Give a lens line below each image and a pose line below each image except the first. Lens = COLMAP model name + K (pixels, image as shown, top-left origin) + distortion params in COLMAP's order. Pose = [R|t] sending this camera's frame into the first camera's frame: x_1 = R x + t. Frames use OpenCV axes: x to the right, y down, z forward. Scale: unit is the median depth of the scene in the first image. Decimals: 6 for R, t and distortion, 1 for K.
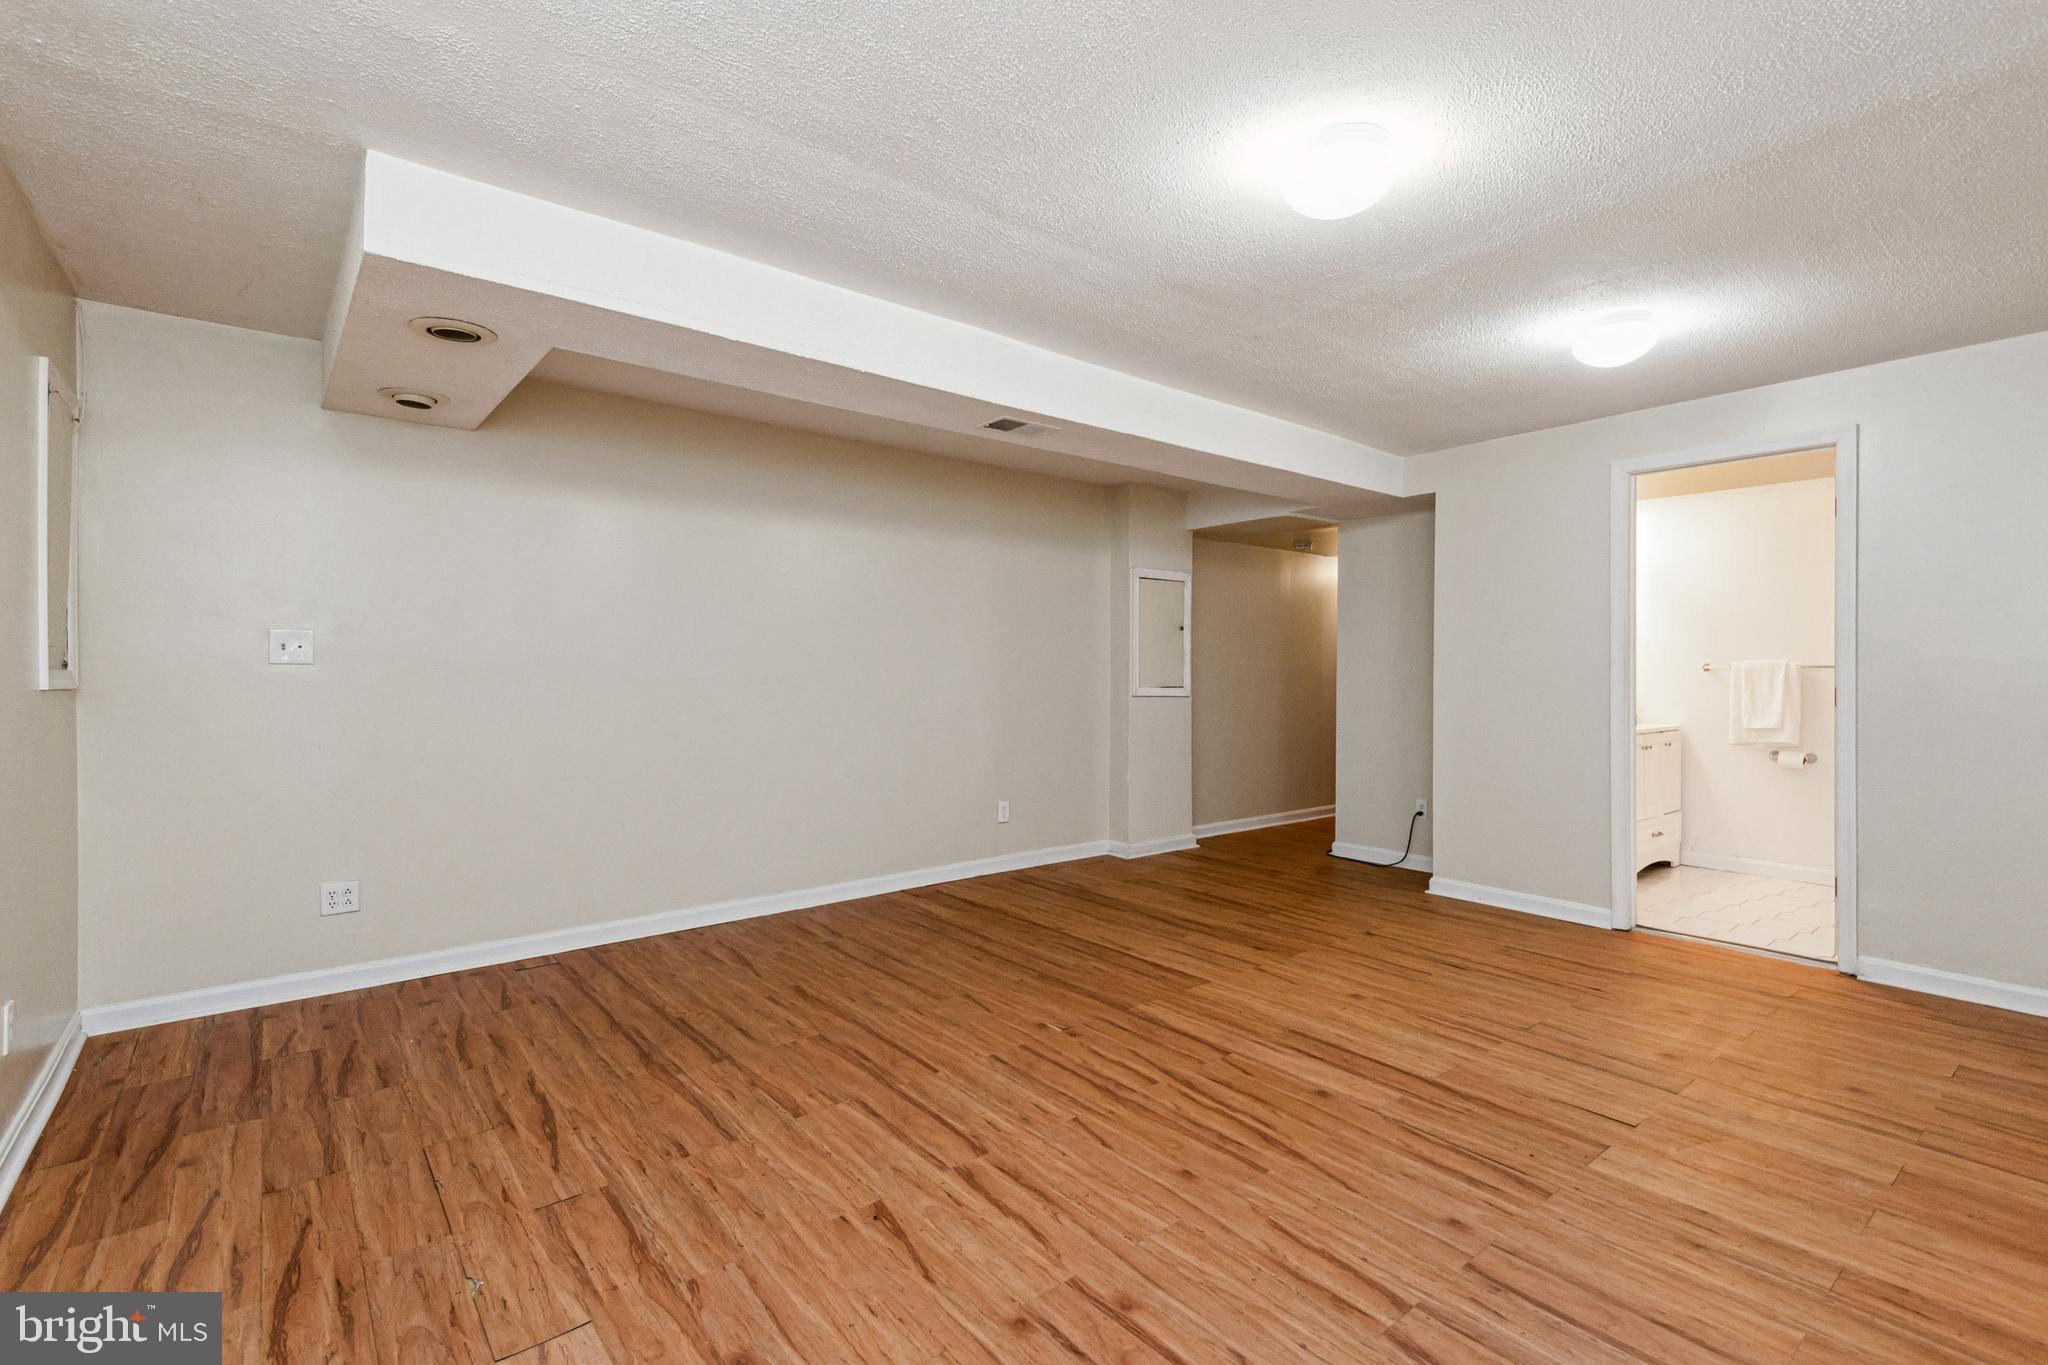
lens RADIAL K [[936.8, 0, 1027.6], [0, 936.8, 679.2], [0, 0, 1]] dist [0.015894, -0.005774]
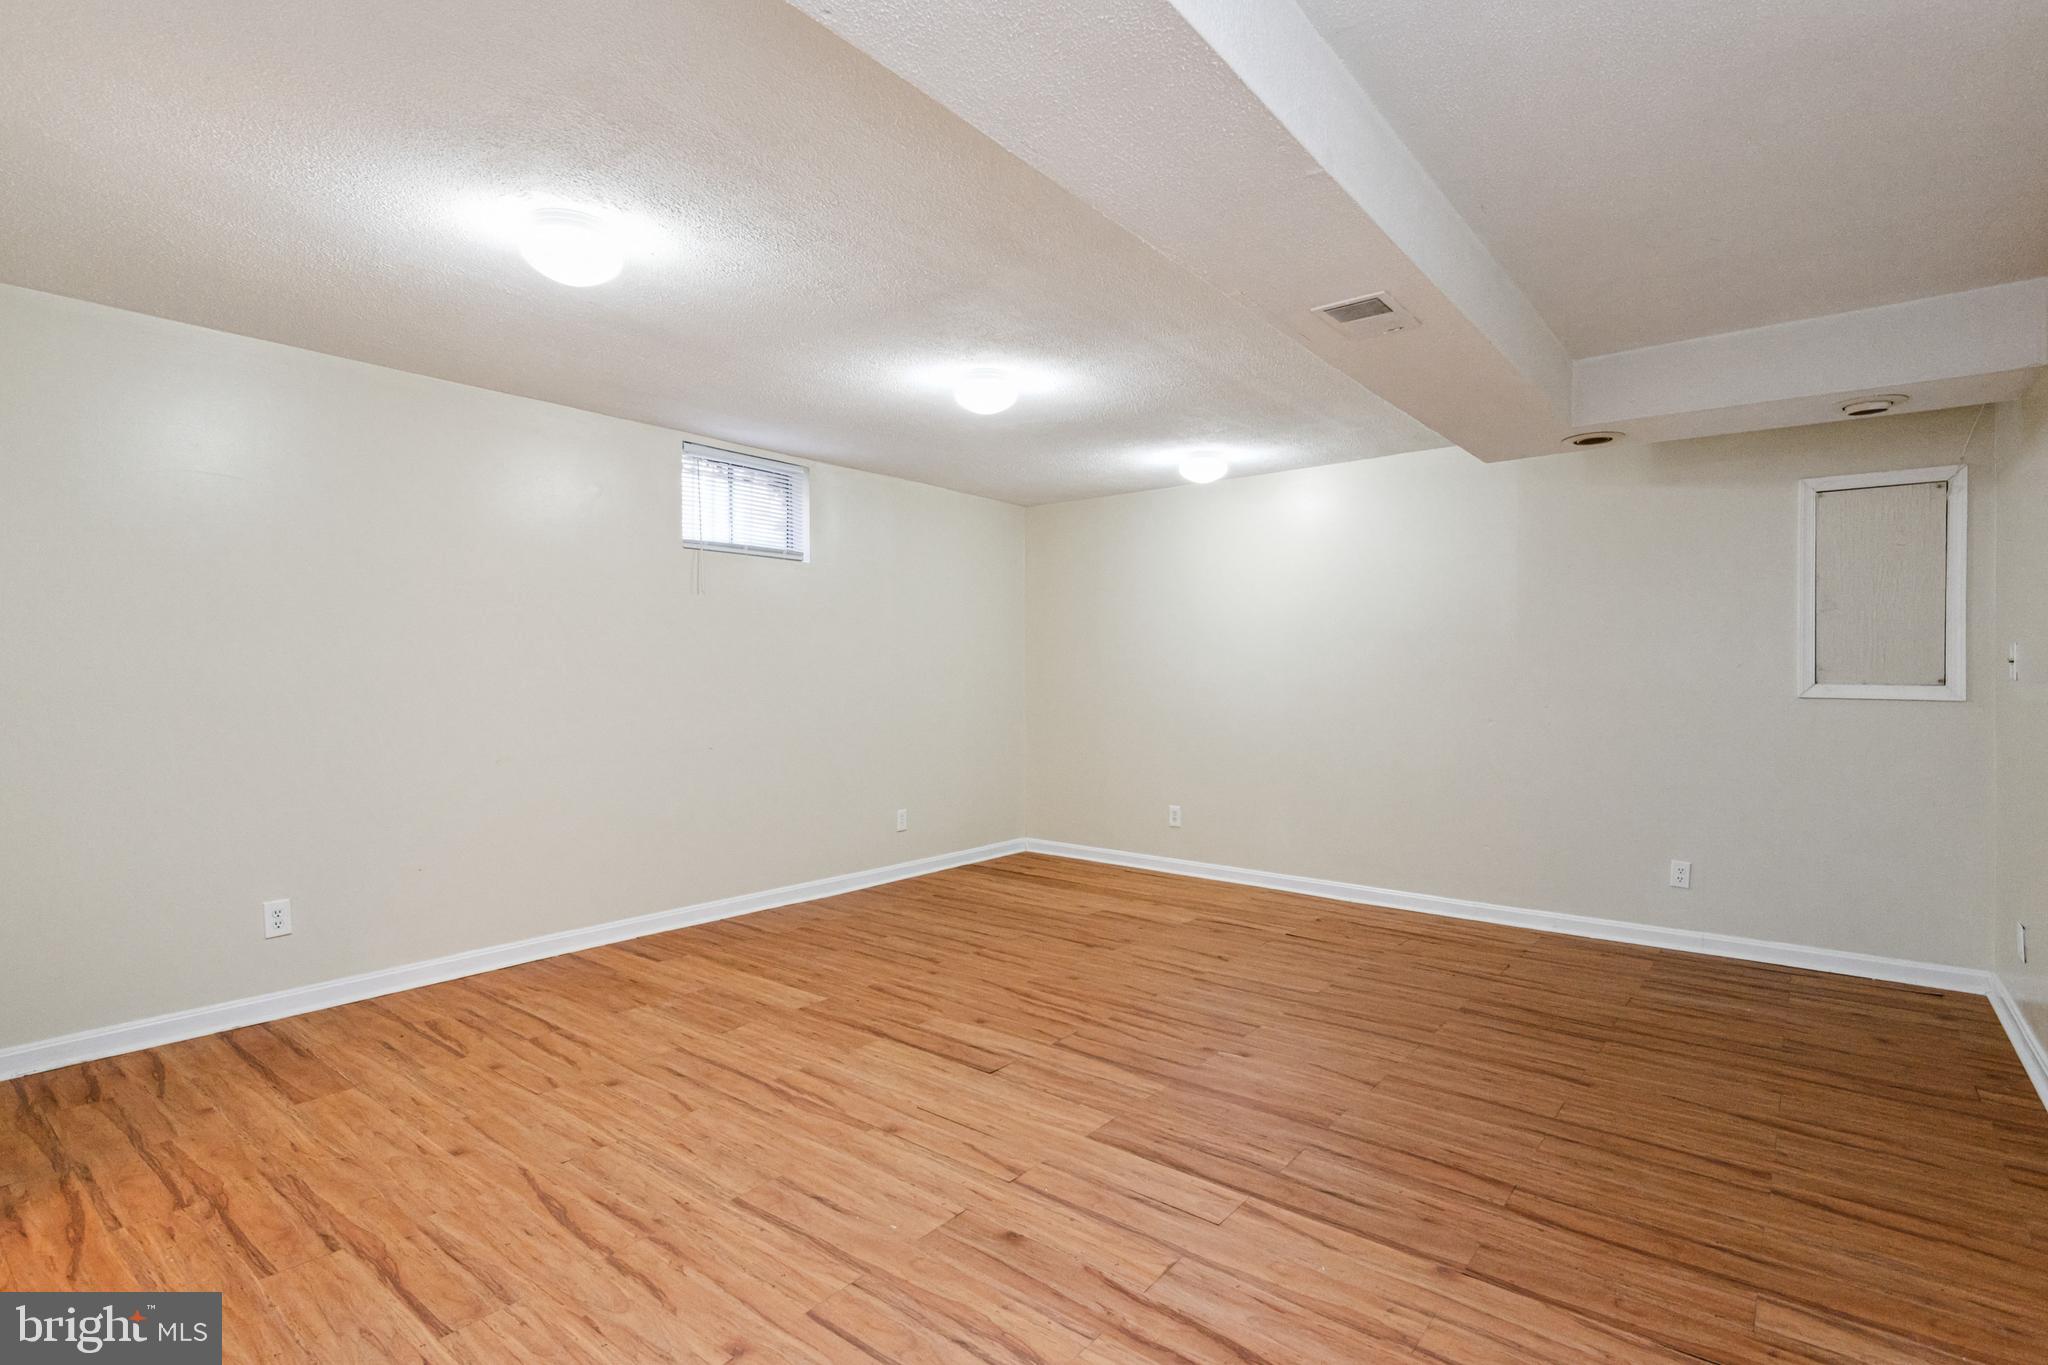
lens RADIAL K [[987.4, 0, 1023.3], [0, 987.4, 680.1], [0, 0, 1]] dist [0.035007, 0.000035]
pose [[-0.978656, -0.003702, -0.205474, 0.492346], [-0.006588, 0.999889, 0.013364, -0.030157], [0.205402, 0.014432, -0.978571, 2.133460]]
